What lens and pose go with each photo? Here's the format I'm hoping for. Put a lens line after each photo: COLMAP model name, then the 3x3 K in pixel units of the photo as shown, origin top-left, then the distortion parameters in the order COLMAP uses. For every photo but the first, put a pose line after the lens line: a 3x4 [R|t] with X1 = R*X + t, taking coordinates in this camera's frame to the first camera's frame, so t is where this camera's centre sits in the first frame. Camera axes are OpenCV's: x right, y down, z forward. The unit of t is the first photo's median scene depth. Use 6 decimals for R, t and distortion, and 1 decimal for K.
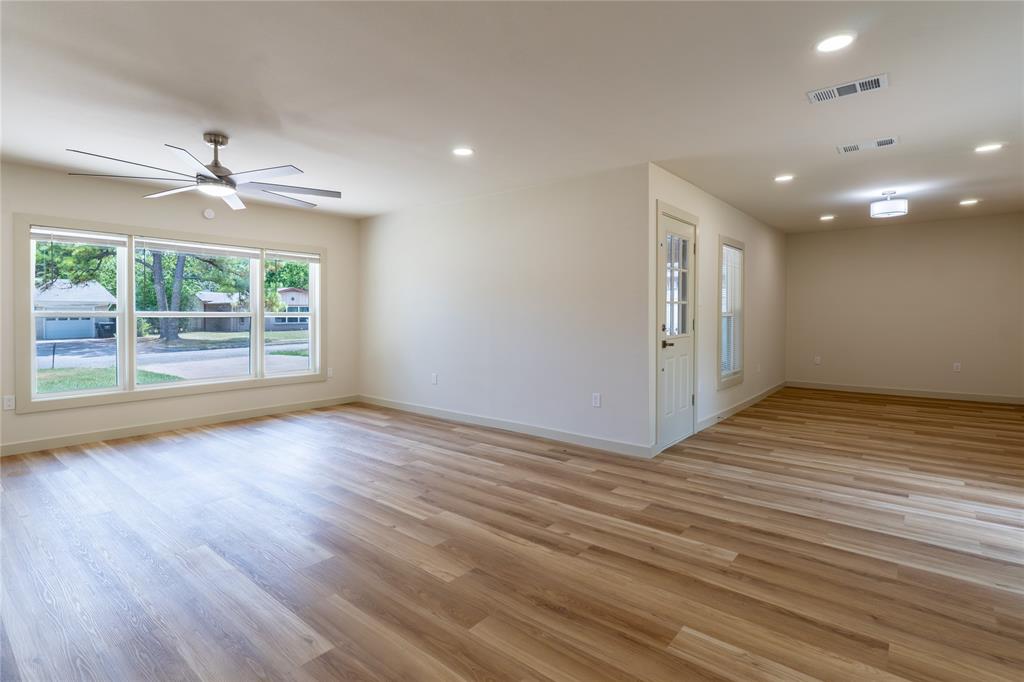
lens RADIAL K [[492.4, 0, 527.5], [0, 492.4, 327.5], [0, 0, 1]] dist [0.003495, -0.001018]
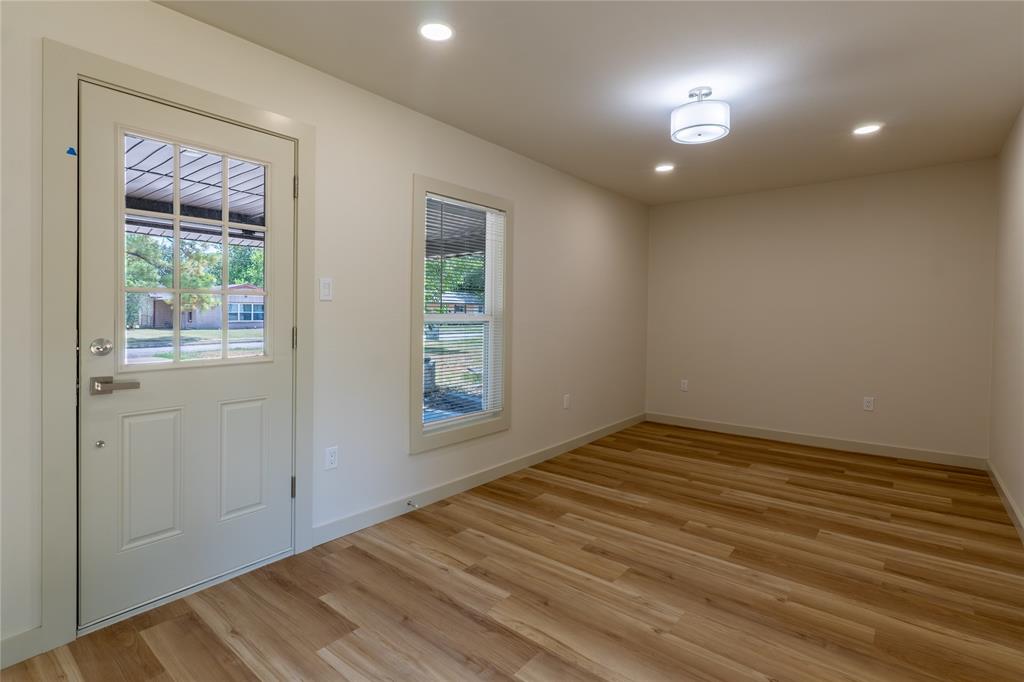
lens RADIAL K [[492.4, 0, 514.0], [0, 492.4, 329.4], [0, 0, 1]] dist [0.003495, -0.001018]
pose [[0.999917, 0.011757, 0.005246, 0.084277], [-0.011768, 0.999929, 0.002111, -0.002727], [-0.005221, -0.002172, 0.999984, 0.074326]]
